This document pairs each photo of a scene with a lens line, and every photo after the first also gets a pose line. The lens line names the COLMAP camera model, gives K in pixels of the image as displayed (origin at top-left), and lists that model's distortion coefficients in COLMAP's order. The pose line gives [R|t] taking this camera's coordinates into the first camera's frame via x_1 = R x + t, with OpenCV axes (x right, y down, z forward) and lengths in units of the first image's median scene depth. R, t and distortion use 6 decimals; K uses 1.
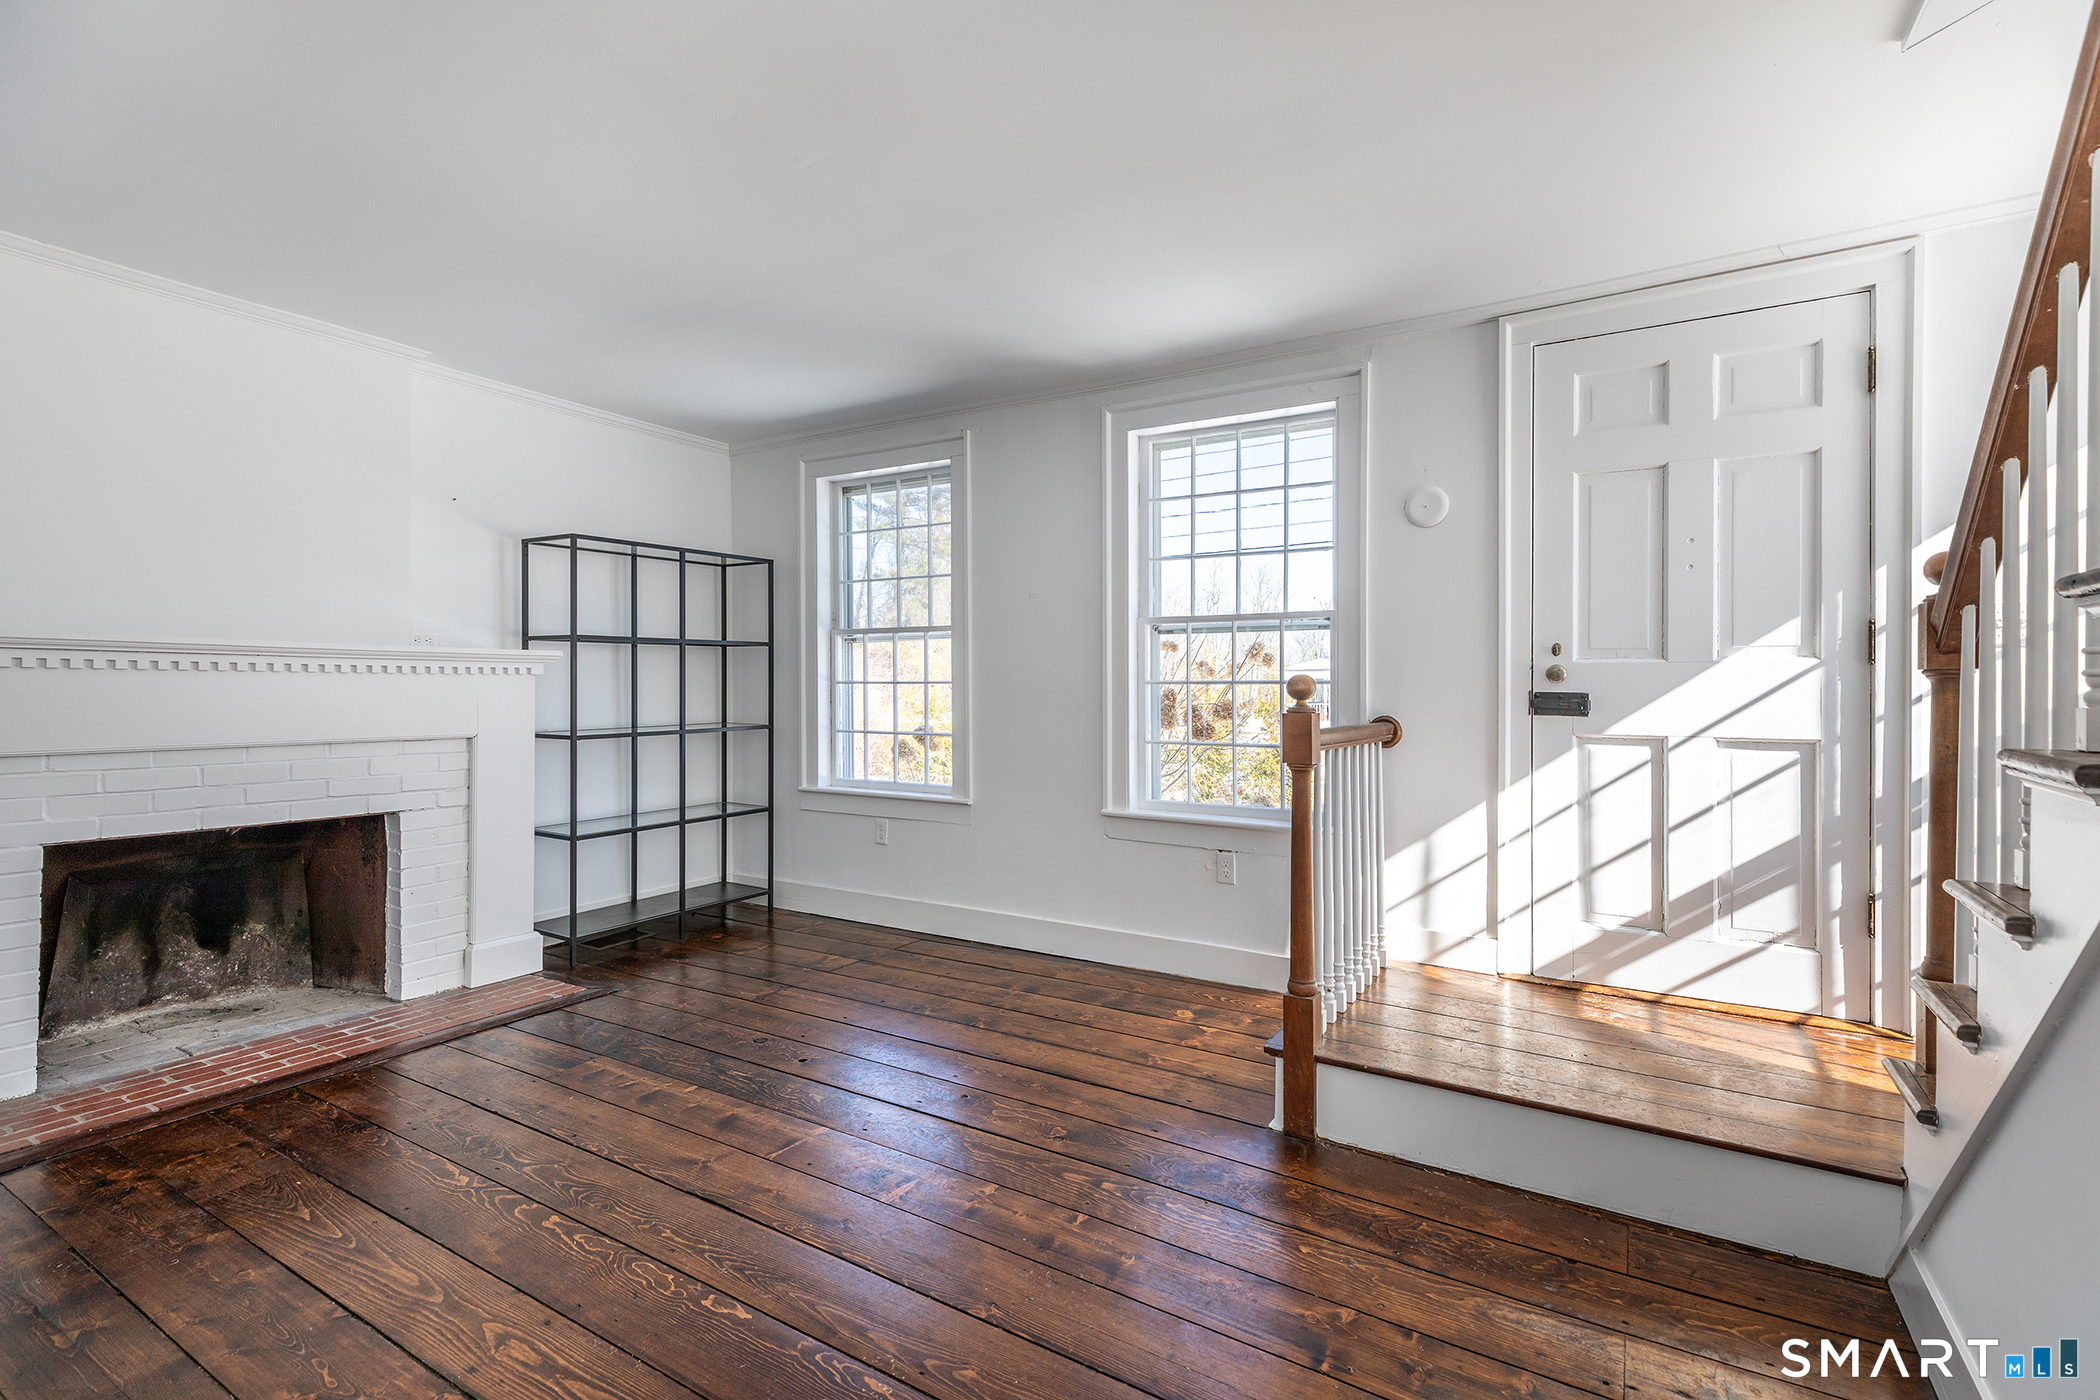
lens RADIAL K [[970.9, 0, 1047.2], [0, 970.9, 749.0], [0, 0, 1]] dist [0.031671, -0.012315]
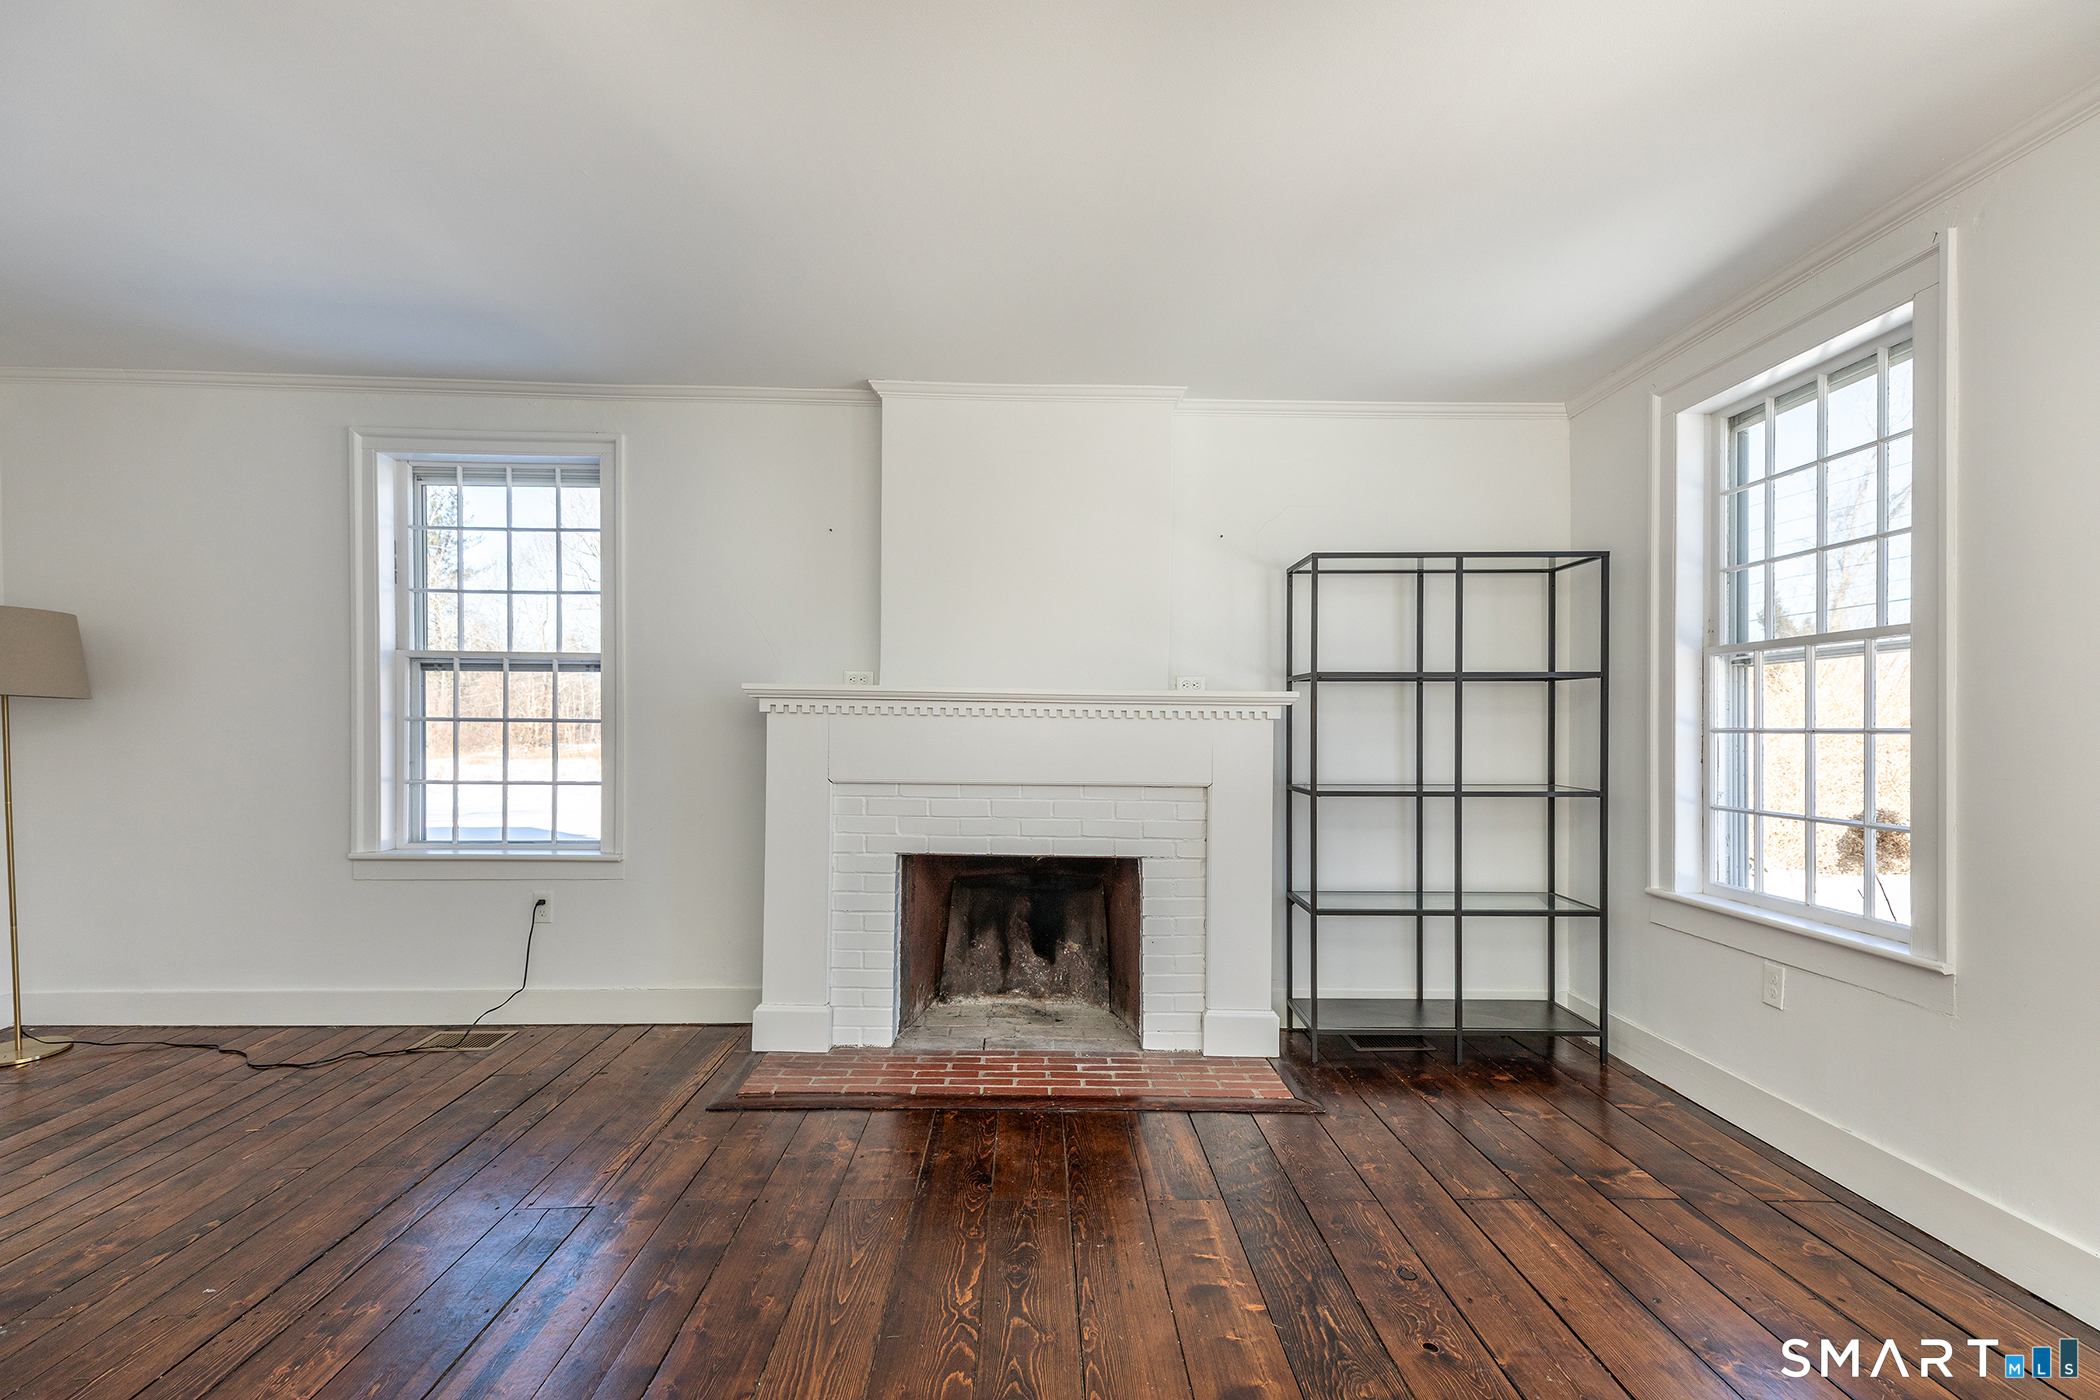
lens RADIAL K [[970.9, 0, 1047.2], [0, 970.9, 749.0], [0, 0, 1]] dist [0.031671, -0.012315]
pose [[0.543225, 0.023005, -0.839272, 0.101291], [-0.064751, 0.997795, -0.014561, -0.023417], [0.837086, 0.062253, 0.543517, 0.356503]]
